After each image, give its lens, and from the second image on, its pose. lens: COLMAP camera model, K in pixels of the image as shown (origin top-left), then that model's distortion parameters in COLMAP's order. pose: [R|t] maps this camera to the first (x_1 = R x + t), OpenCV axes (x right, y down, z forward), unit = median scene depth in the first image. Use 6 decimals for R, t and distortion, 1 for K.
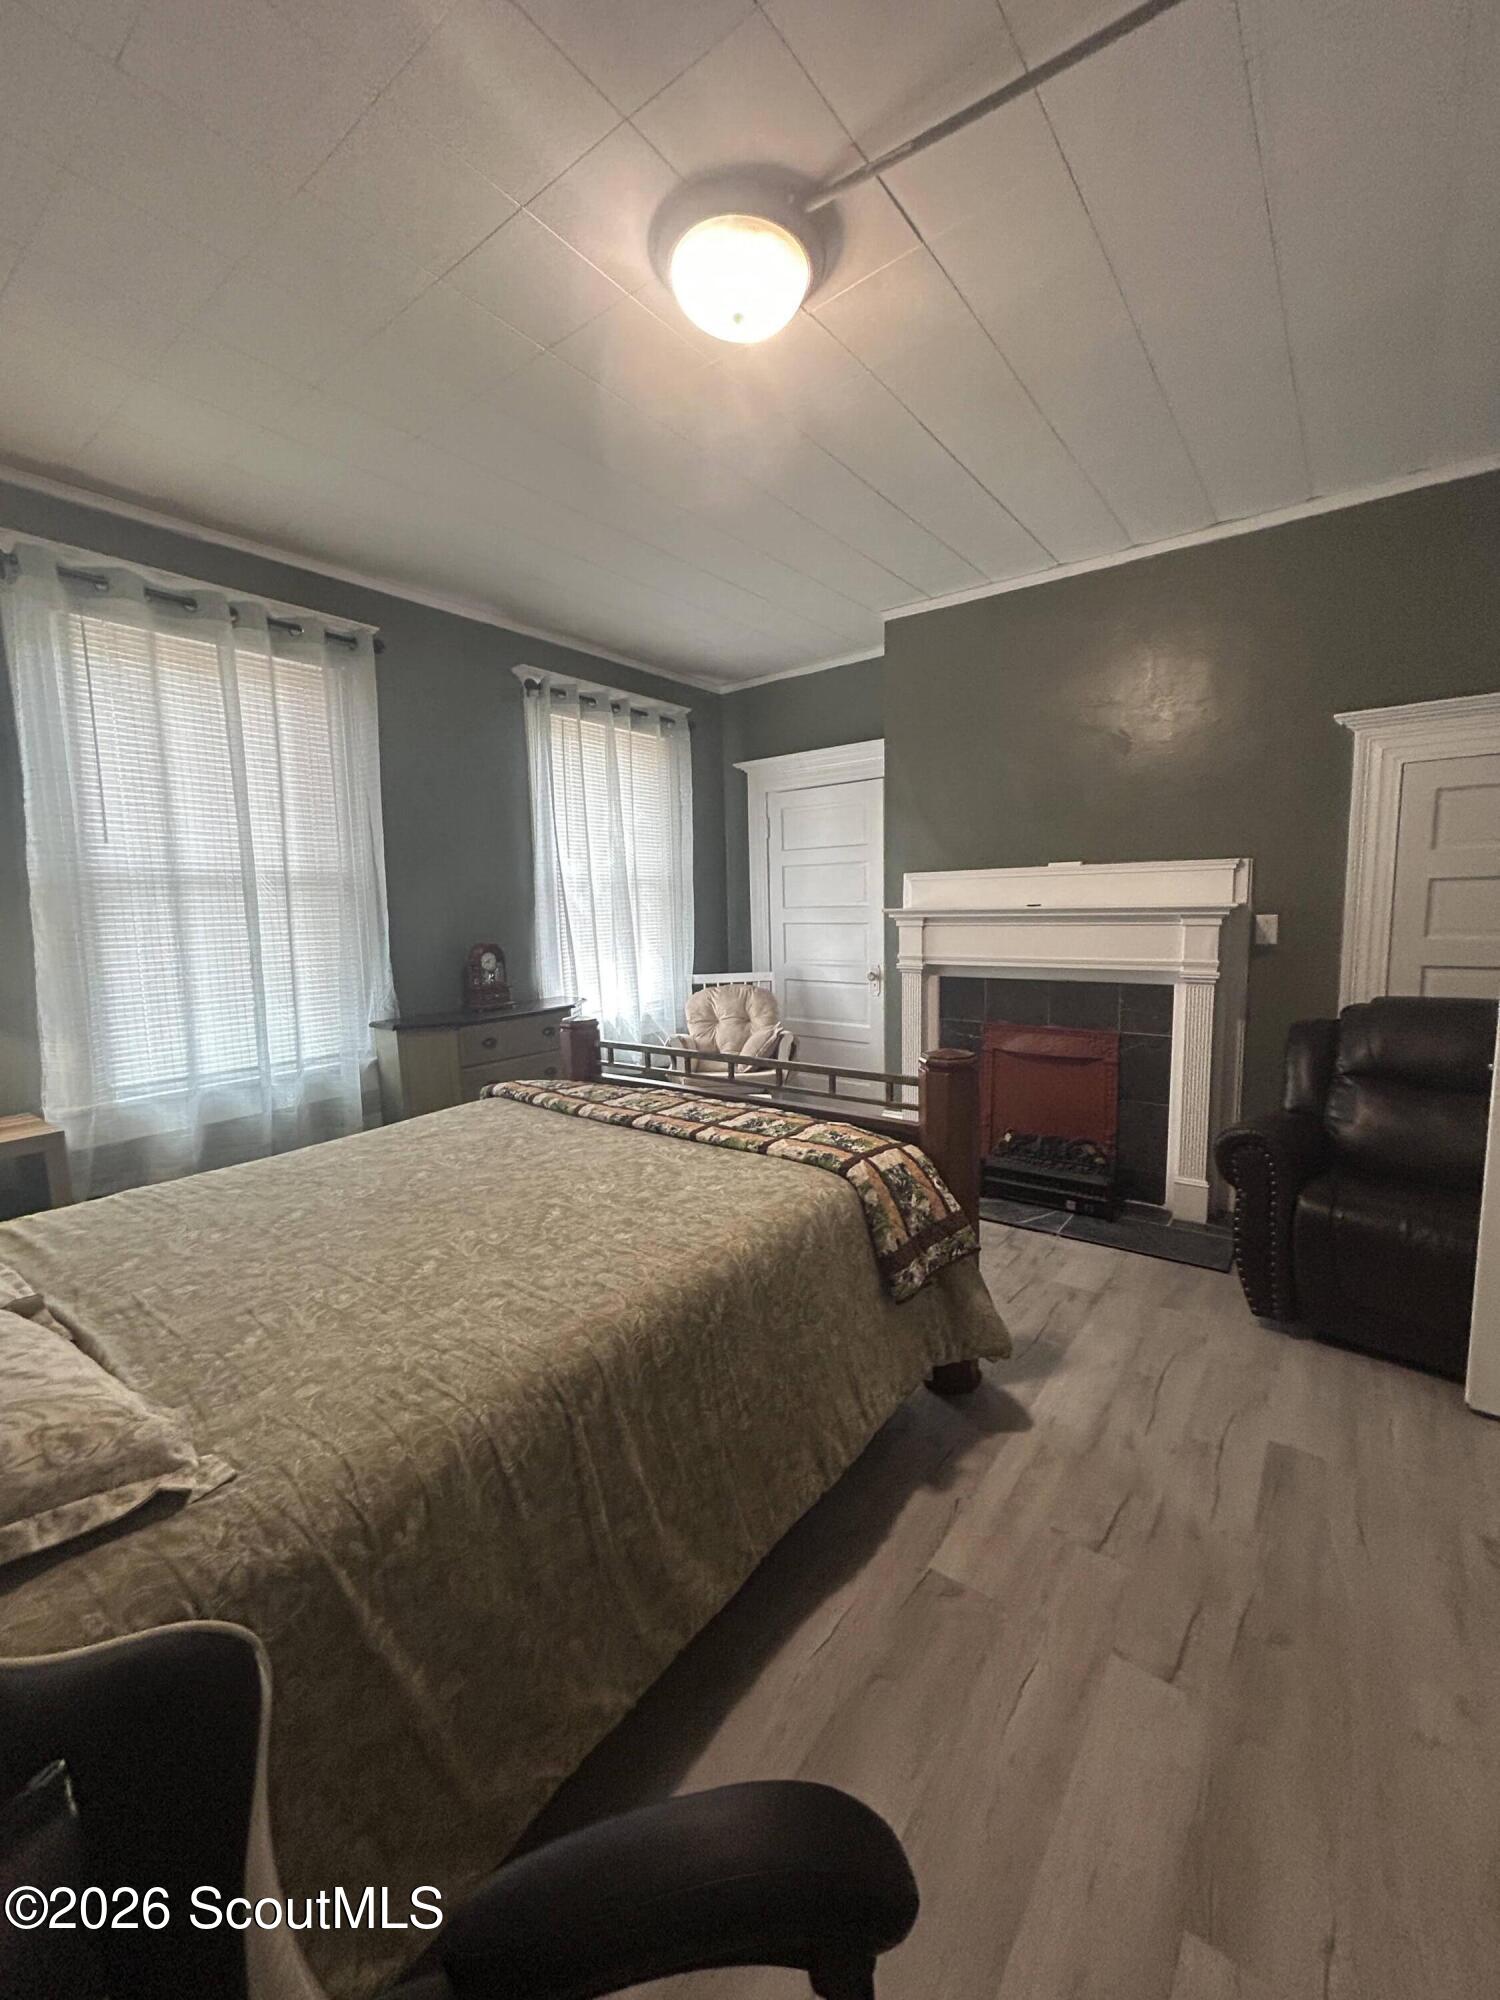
lens RADIAL K [[816.8, 0, 751.9], [0, 816.8, 993.0], [0, 0, 1]] dist [0.014262, -0.001173]
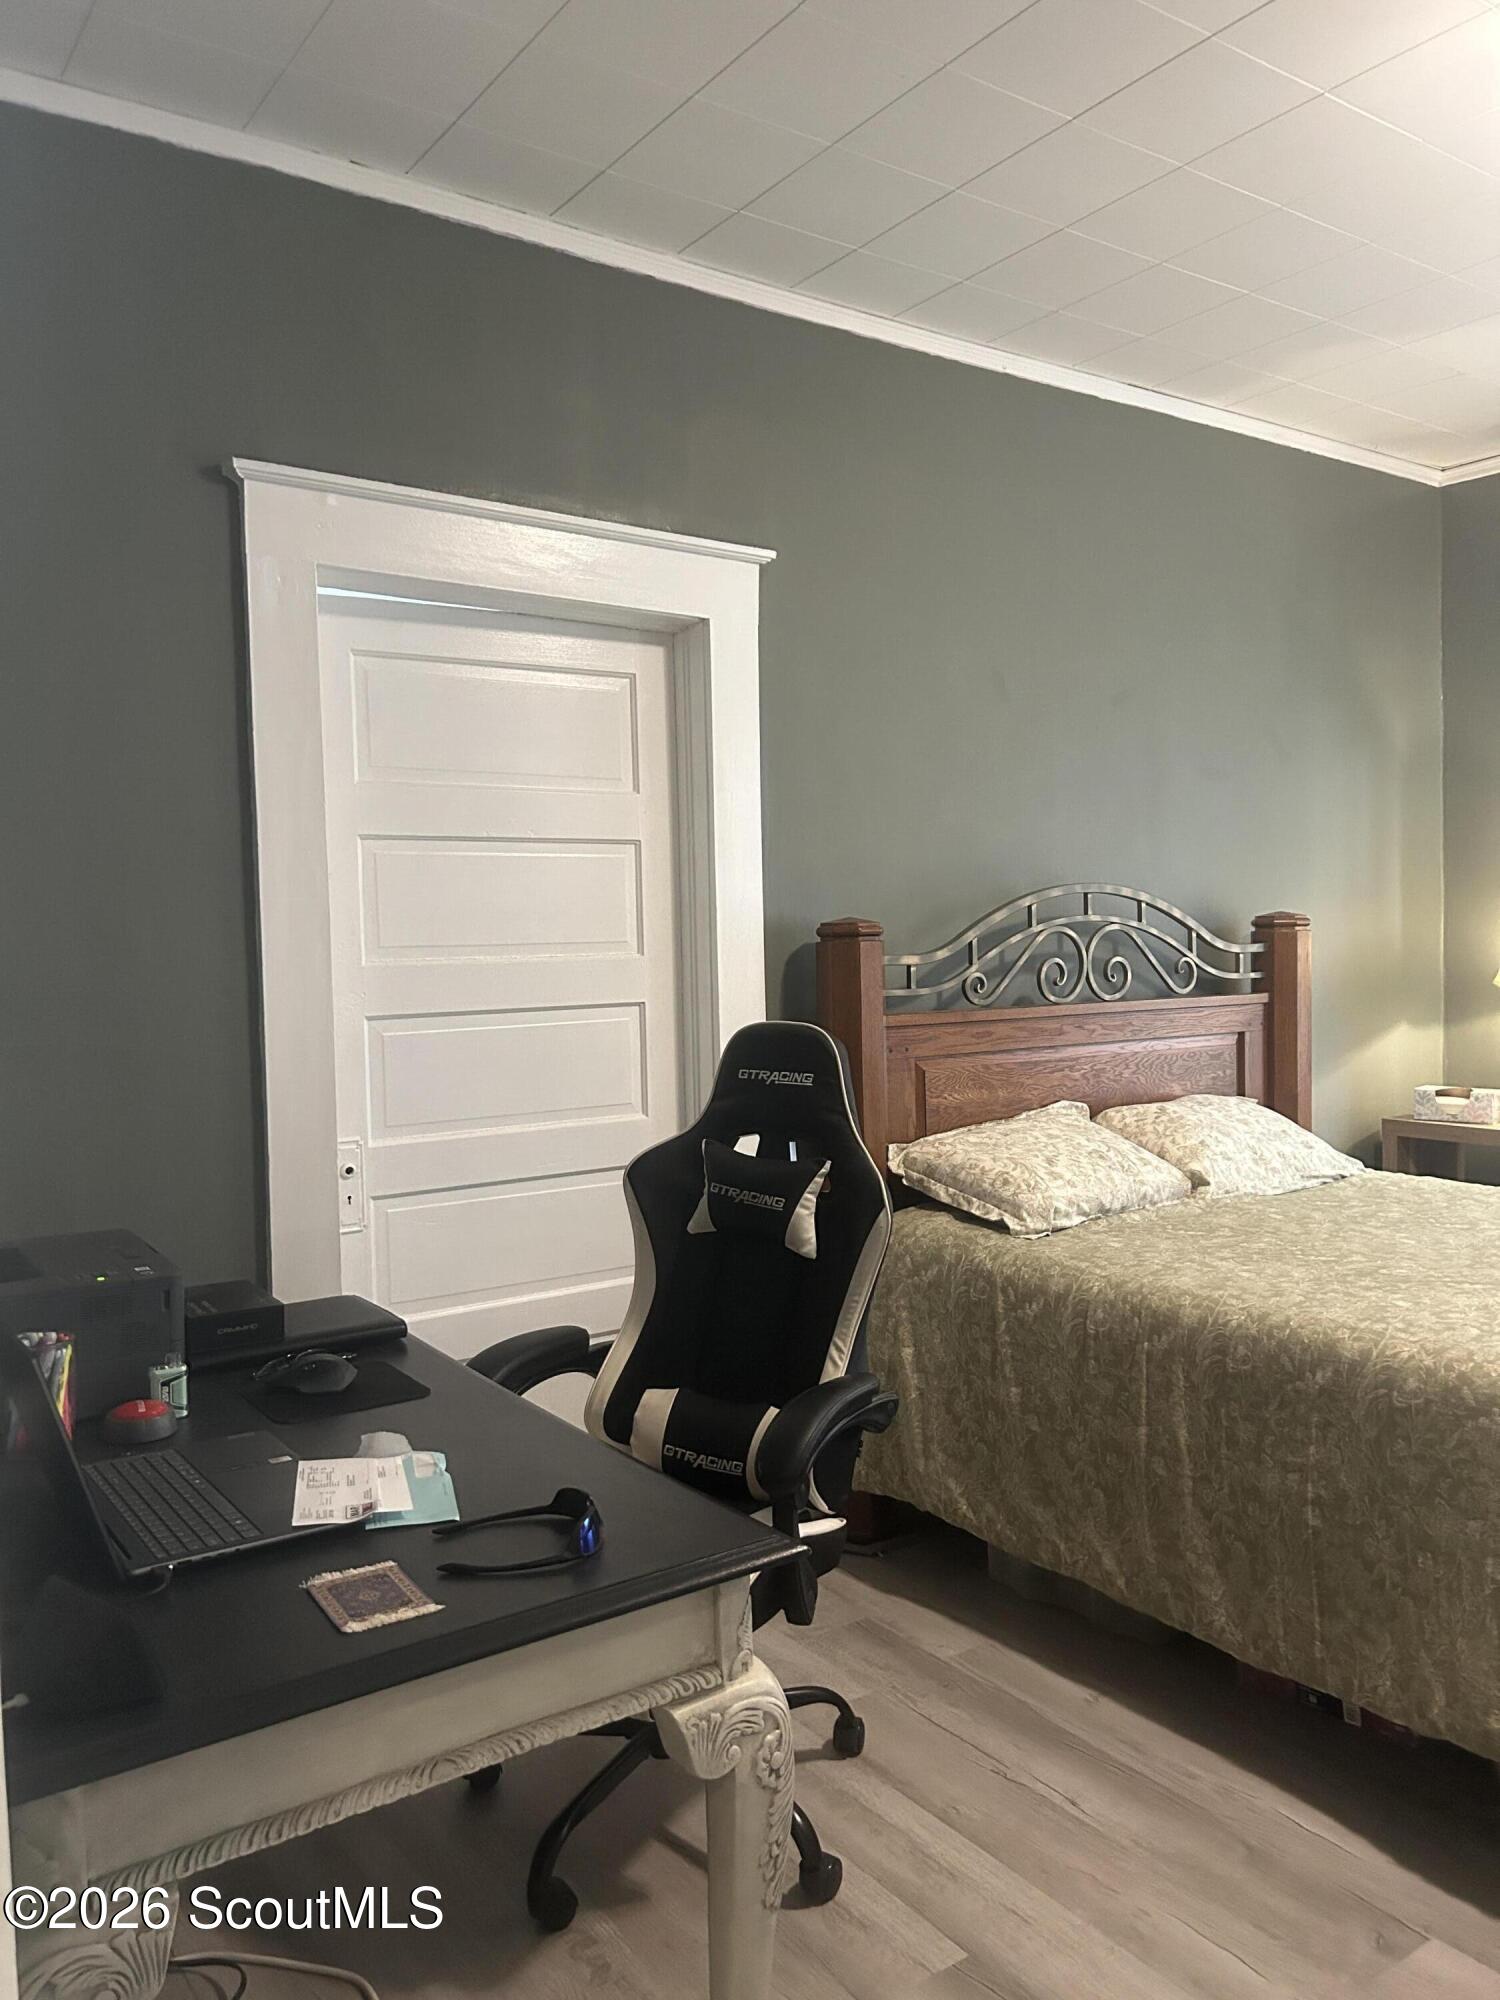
lens RADIAL K [[1506.8, 0, 751.3], [0, 1506.8, 999.4], [0, 0, 1]] dist [0.064191, -0.020854]
pose [[-0.304901, 0.068842, -0.949893, 0.898204], [-0.091998, 0.990591, 0.101321, -0.068593], [0.947930, 0.118281, -0.295699, 0.458758]]
